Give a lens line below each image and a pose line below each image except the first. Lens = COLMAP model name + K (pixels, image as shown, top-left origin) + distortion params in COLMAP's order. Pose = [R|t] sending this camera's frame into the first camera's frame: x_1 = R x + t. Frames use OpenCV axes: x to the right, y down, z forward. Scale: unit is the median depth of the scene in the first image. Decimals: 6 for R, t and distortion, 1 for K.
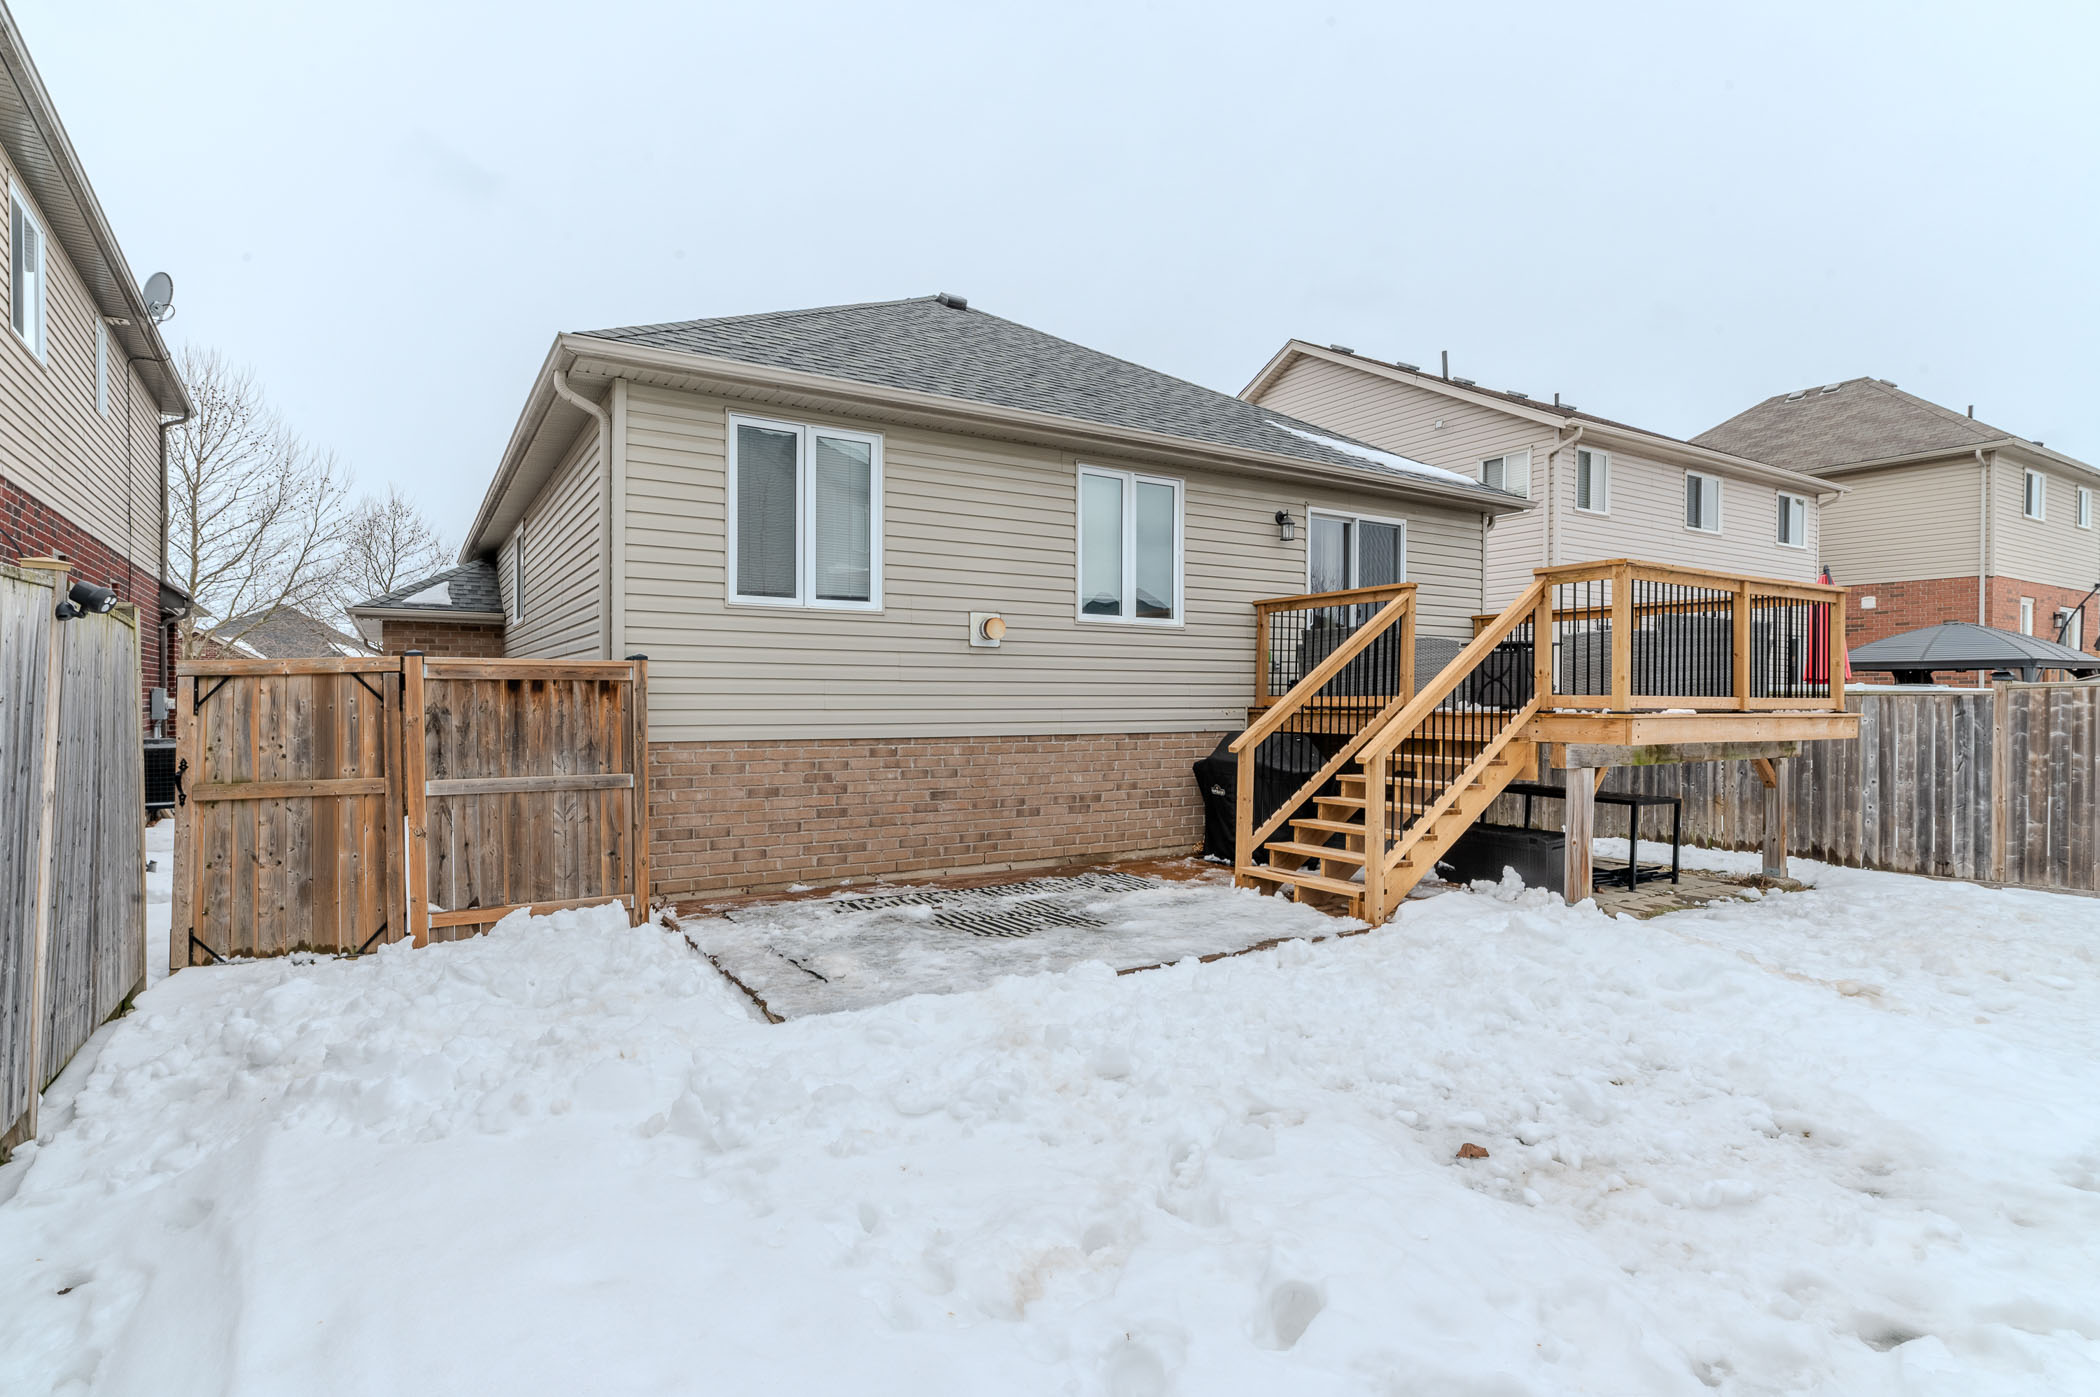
lens RADIAL K [[1035.1, 0, 1016.7], [0, 1035.1, 708.2], [0, 0, 1]] dist [-0.002121, -0.001257]
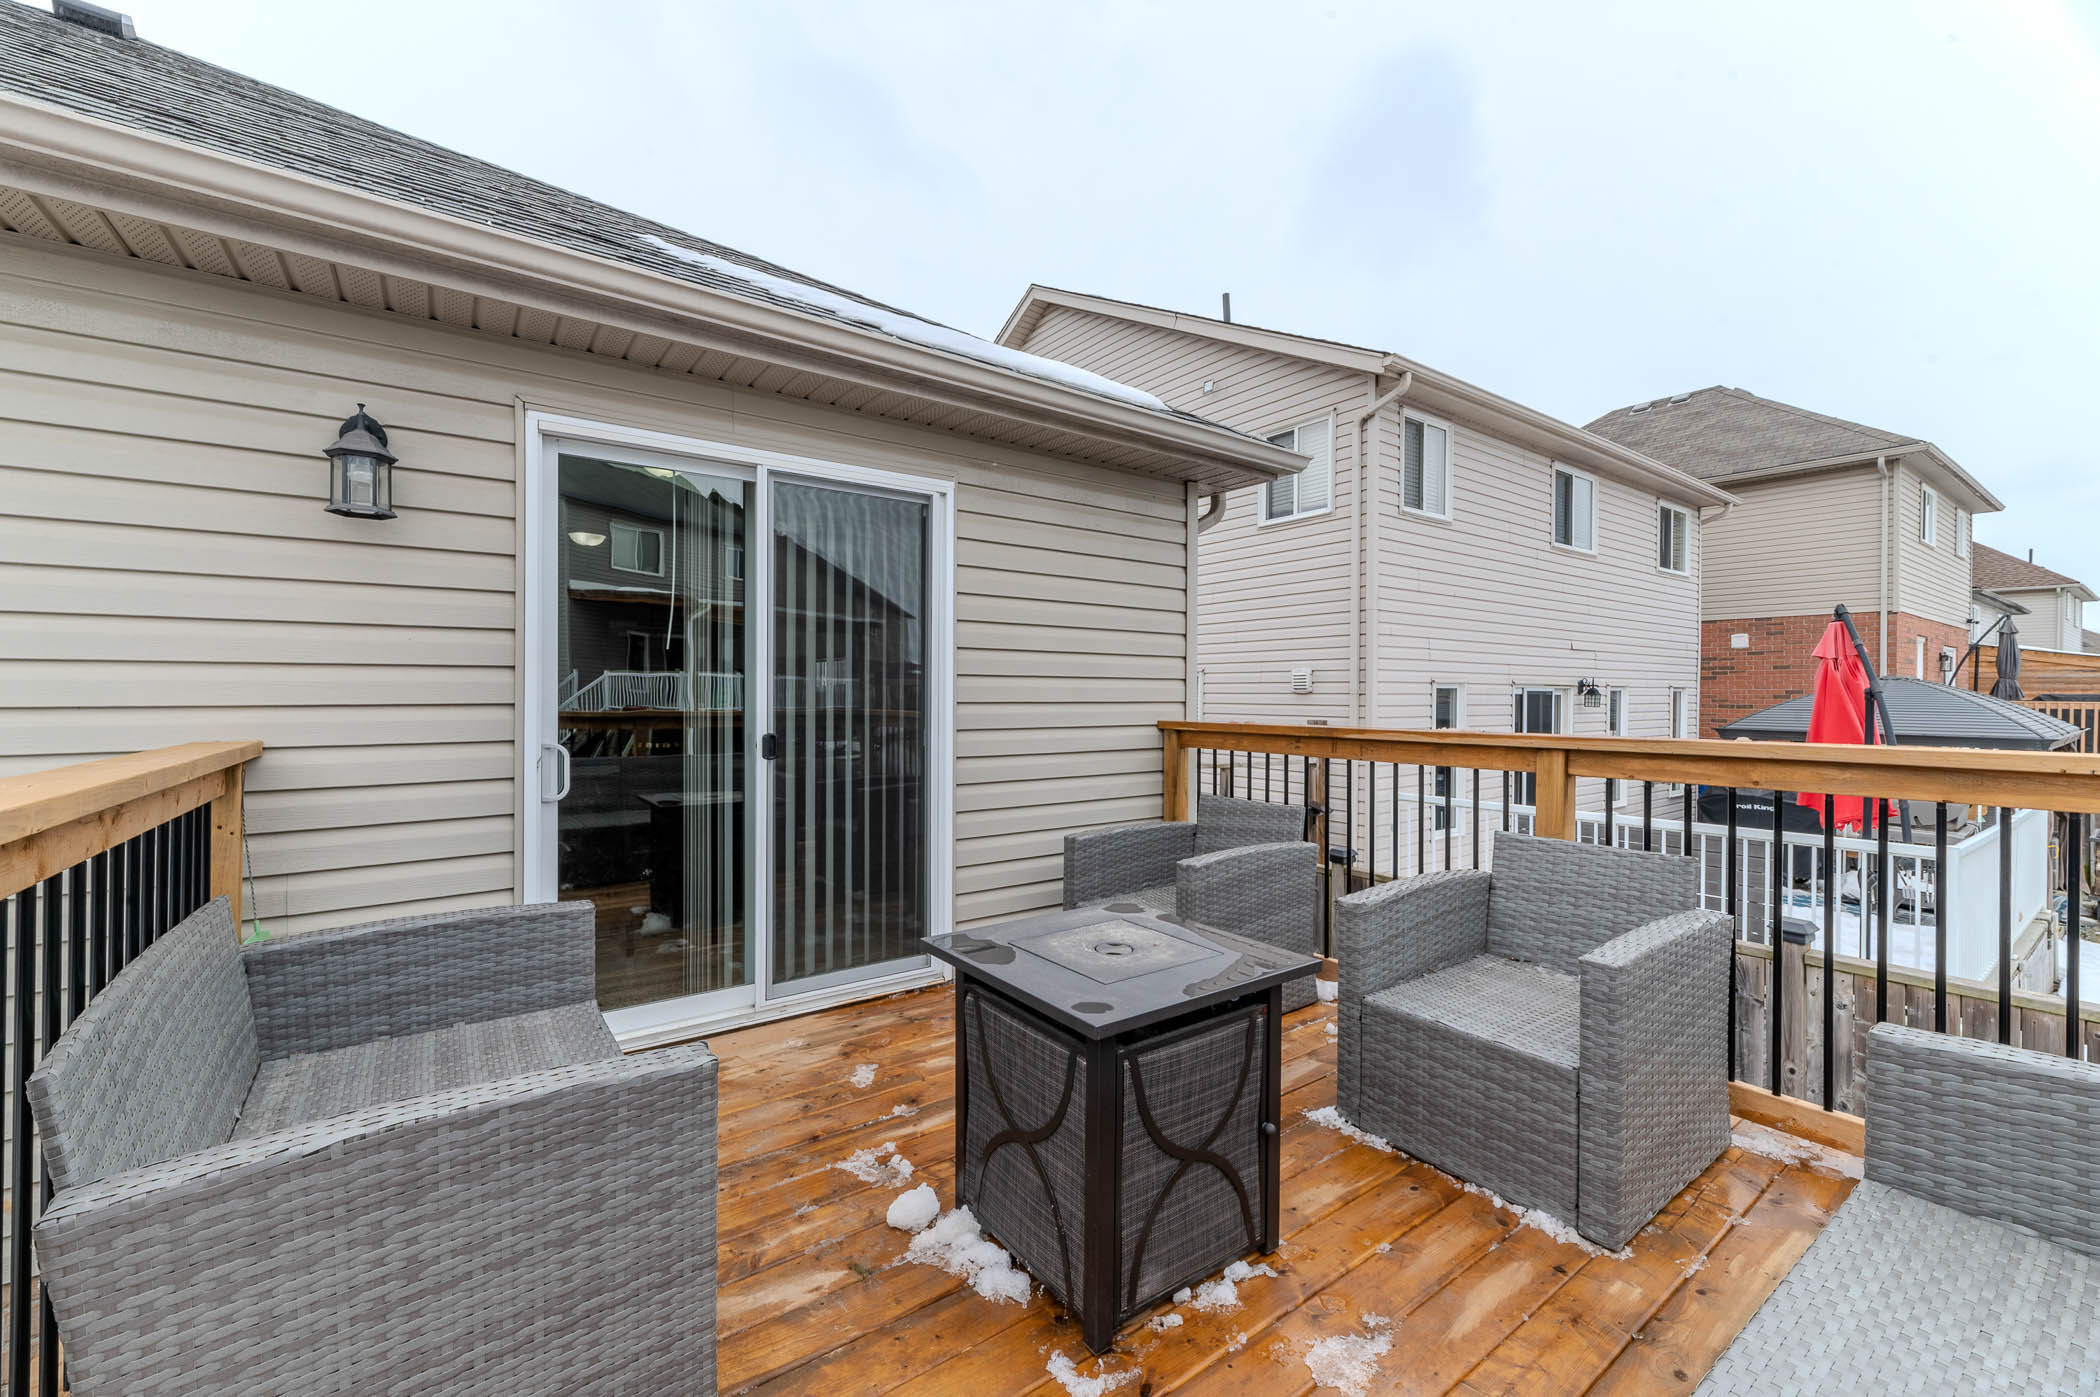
lens RADIAL K [[840.4, 0, 1033.5], [0, 840.4, 693.1], [0, 0, 1]] dist [-0.000051, 0.000252]
pose [[0.997202, 0.002973, 0.074689, 0.244979], [-0.002488, 0.999975, -0.006594, -0.066432], [-0.074707, 0.006389, 0.997185, 0.444538]]
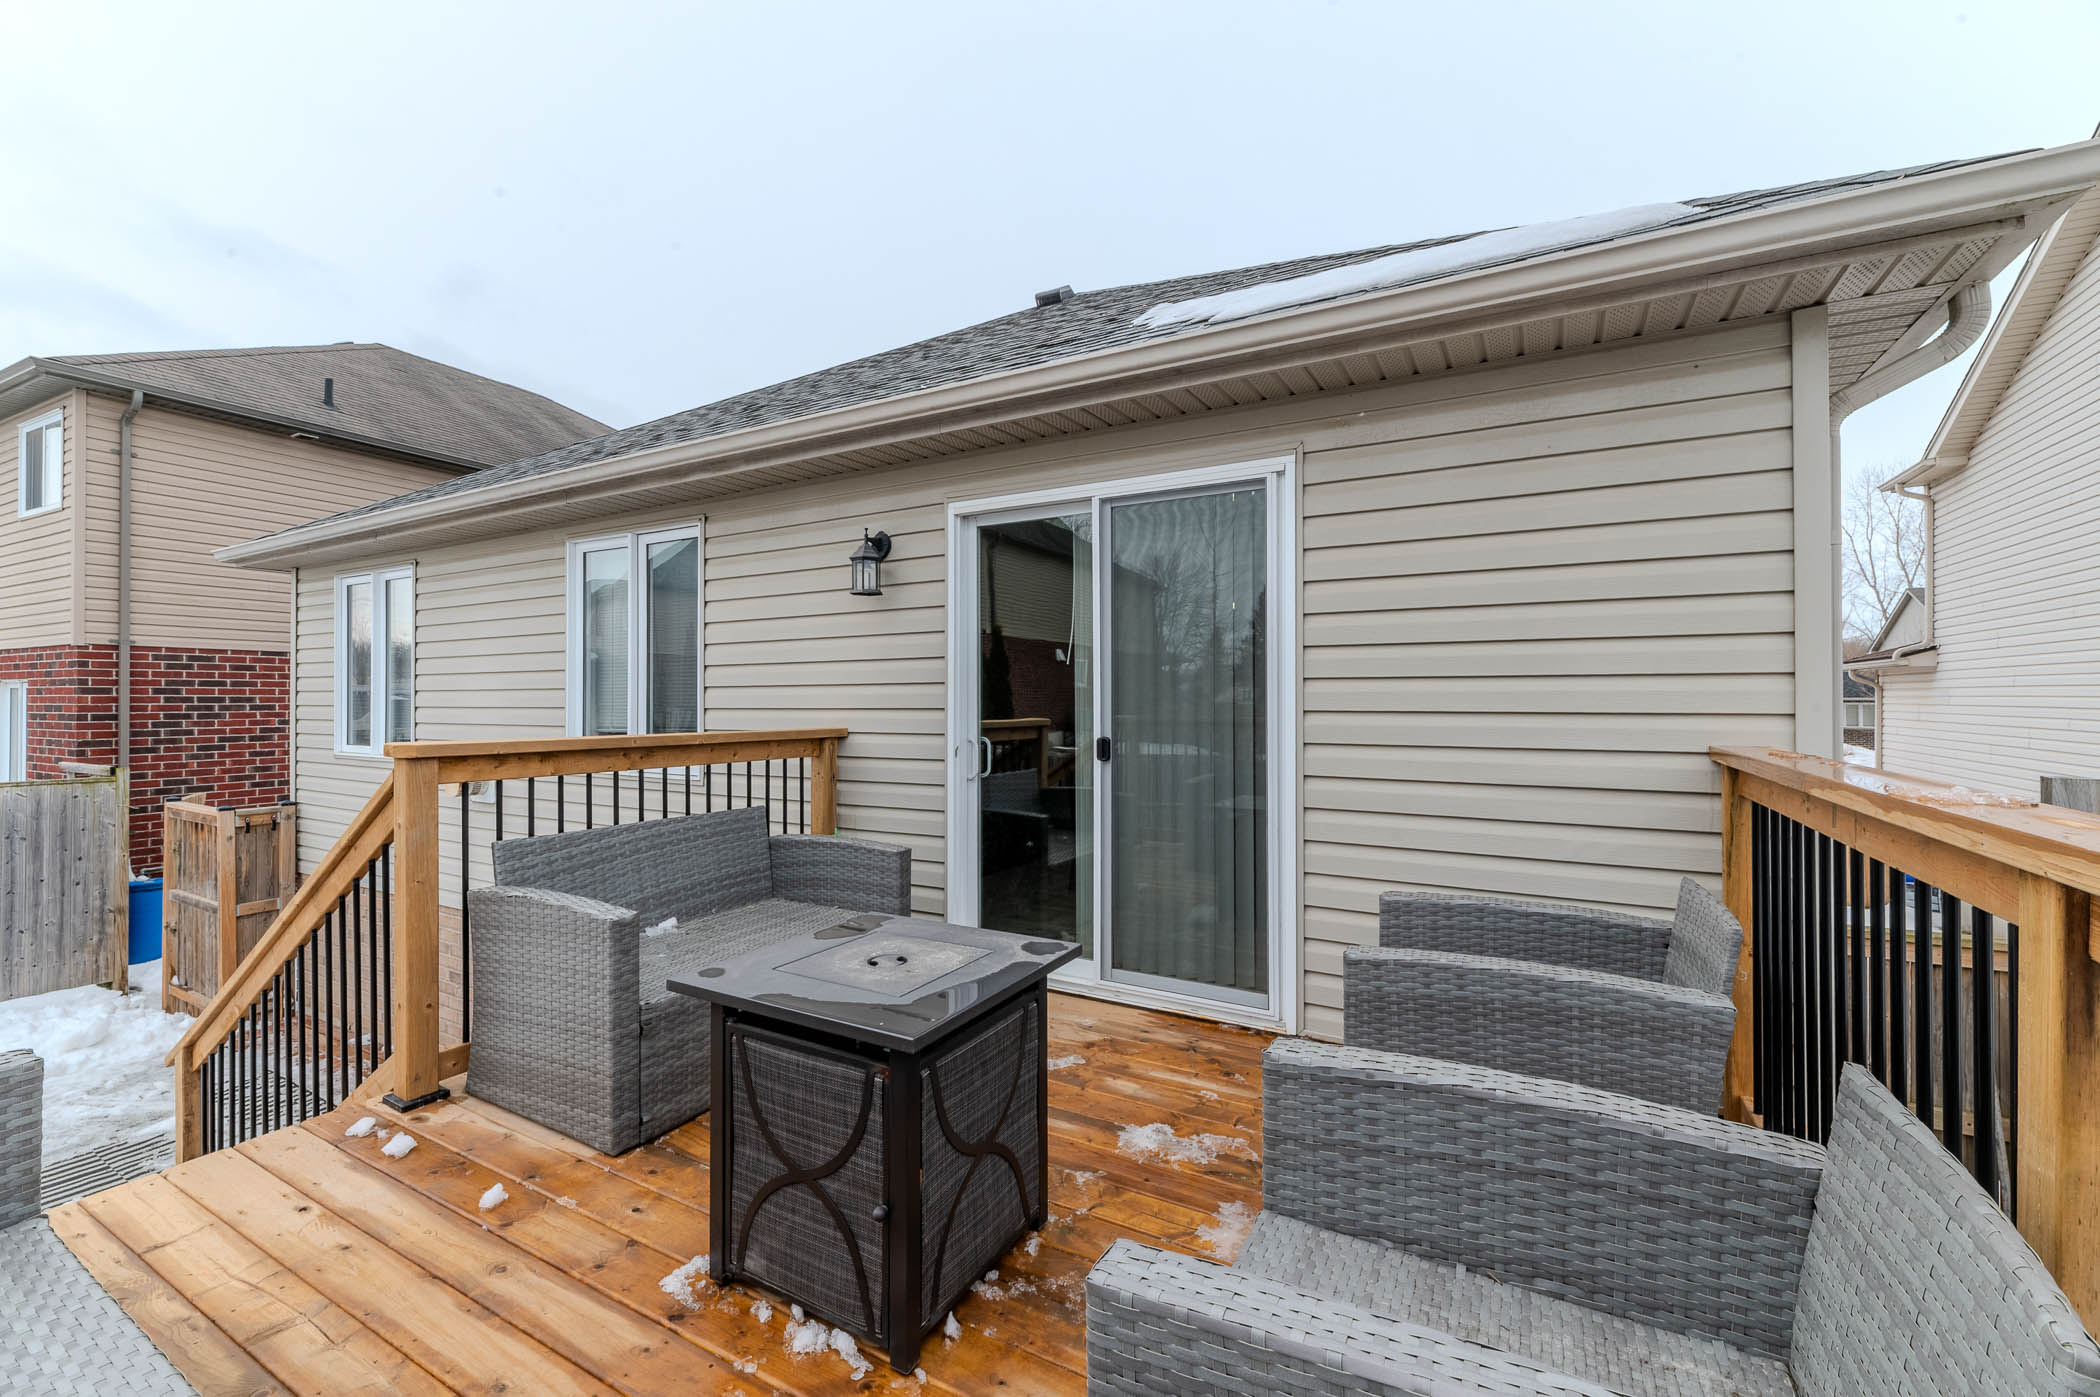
lens RADIAL K [[840.4, 0, 1038.6], [0, 840.4, 699.2], [0, 0, 1]] dist [-0.000051, 0.000252]
pose [[0.496467, -0.001651, -0.868054, 0.360165], [-0.006136, 0.999967, -0.005411, -0.066743], [0.868034, 0.008012, 0.496440, 0.512744]]
